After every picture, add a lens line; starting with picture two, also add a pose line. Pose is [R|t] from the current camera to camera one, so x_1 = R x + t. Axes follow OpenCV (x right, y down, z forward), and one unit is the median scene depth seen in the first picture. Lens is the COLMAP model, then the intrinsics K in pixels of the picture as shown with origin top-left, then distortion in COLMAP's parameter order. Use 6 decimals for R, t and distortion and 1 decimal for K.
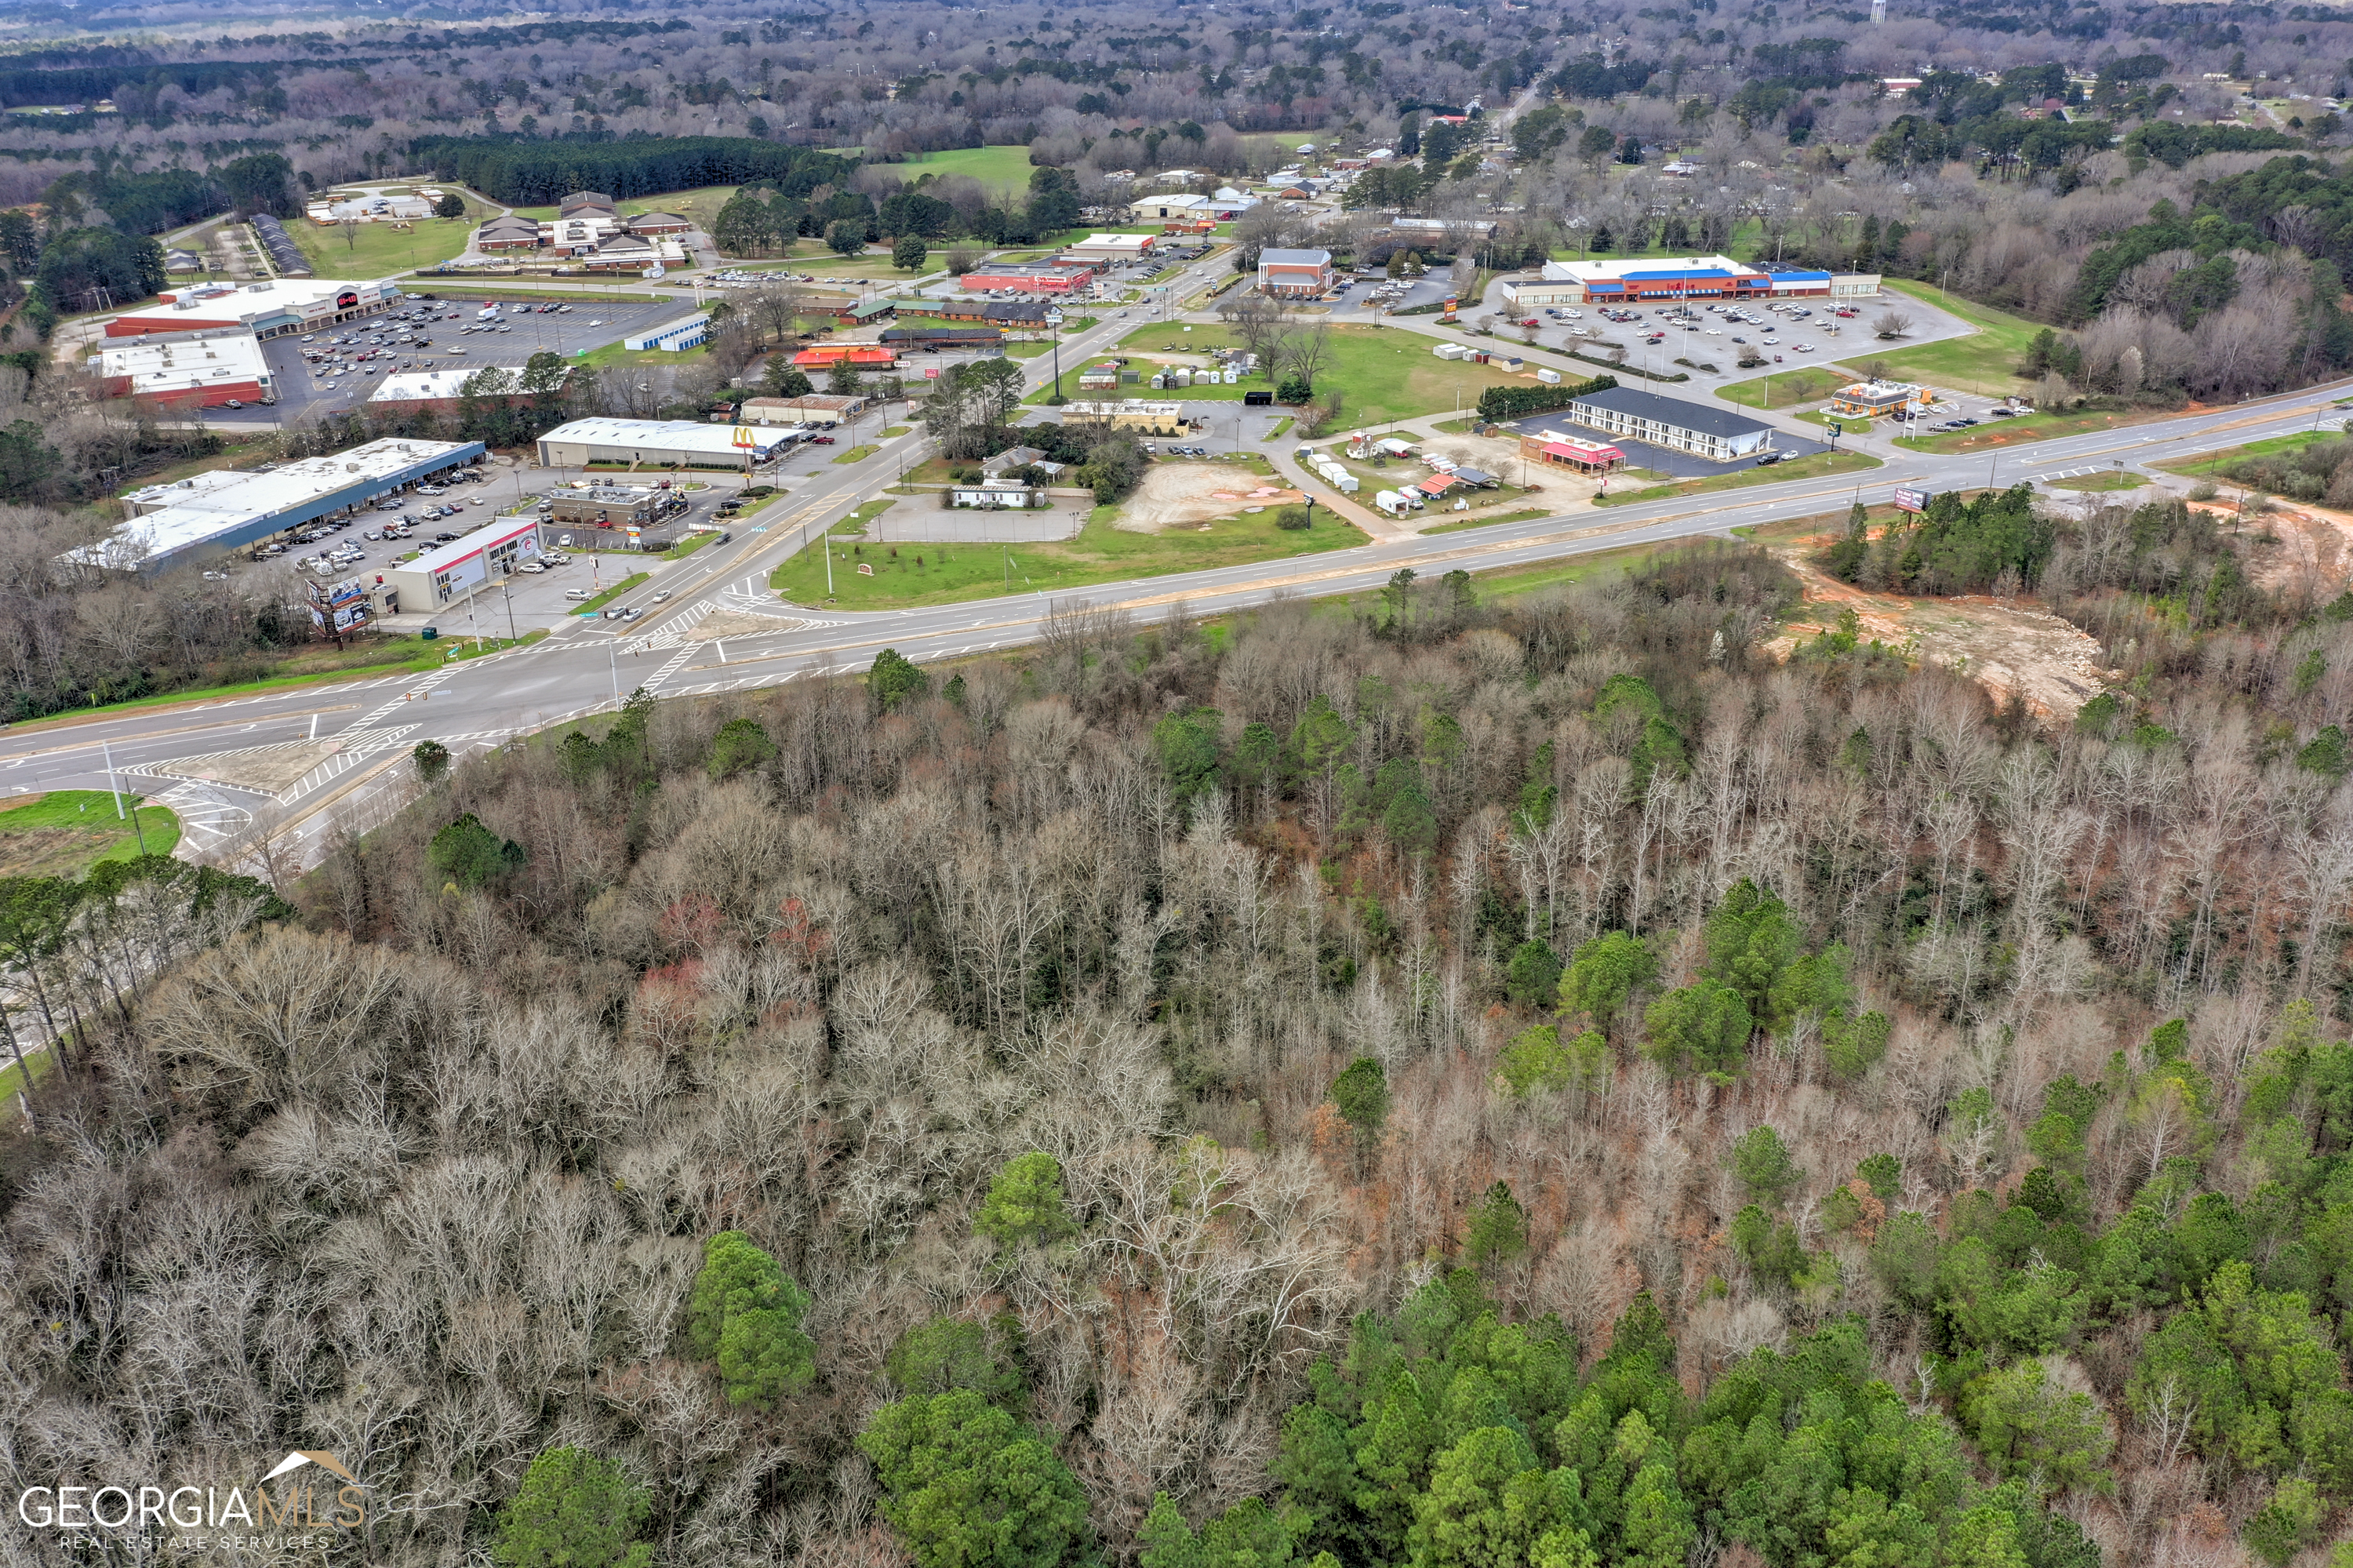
lens RADIAL K [[1833.2, 0, 1176.5], [0, 1833.2, 784.0], [0, 0, 1]] dist [-0.004189, 0.034668]
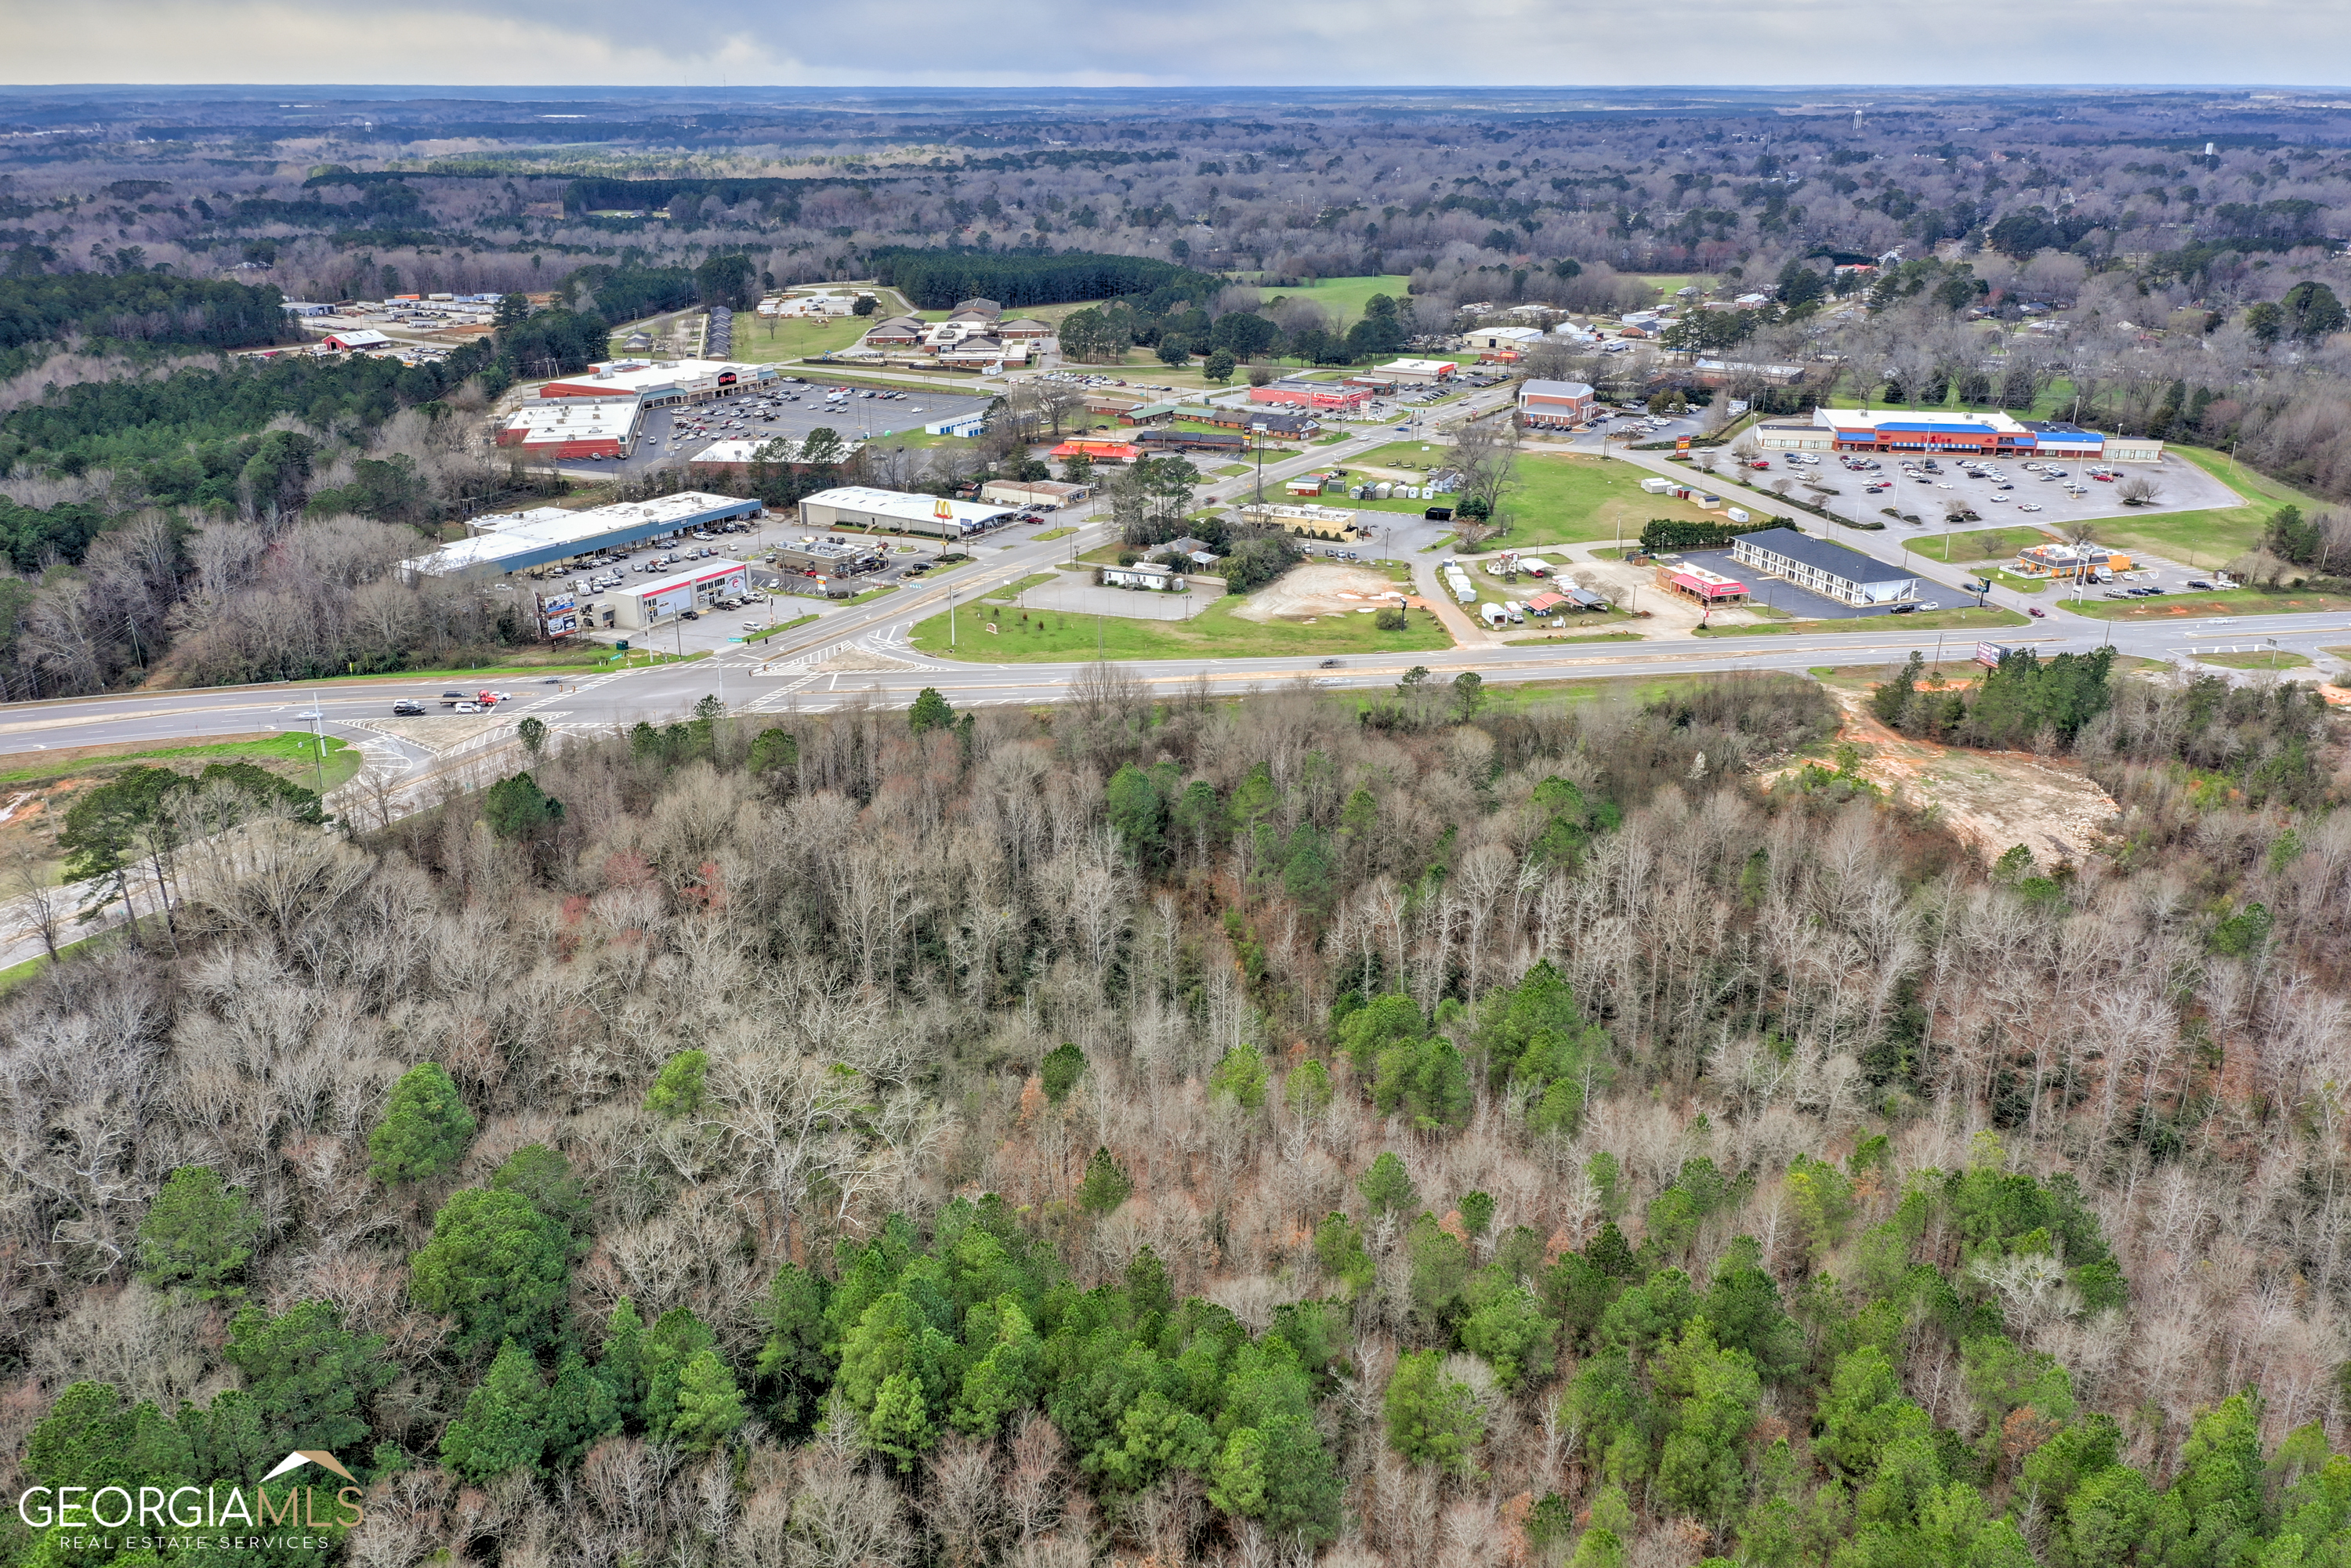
lens RADIAL K [[1831.5, 0, 1175.5], [0, 1831.5, 784.0], [0, 0, 1]] dist [-0.004189, 0.034668]
pose [[0.962714, 0.111110, -0.246649, 0.177251], [-0.126676, 0.990776, -0.048117, 0.014236], [0.239028, 0.077568, 0.967910, -0.046996]]
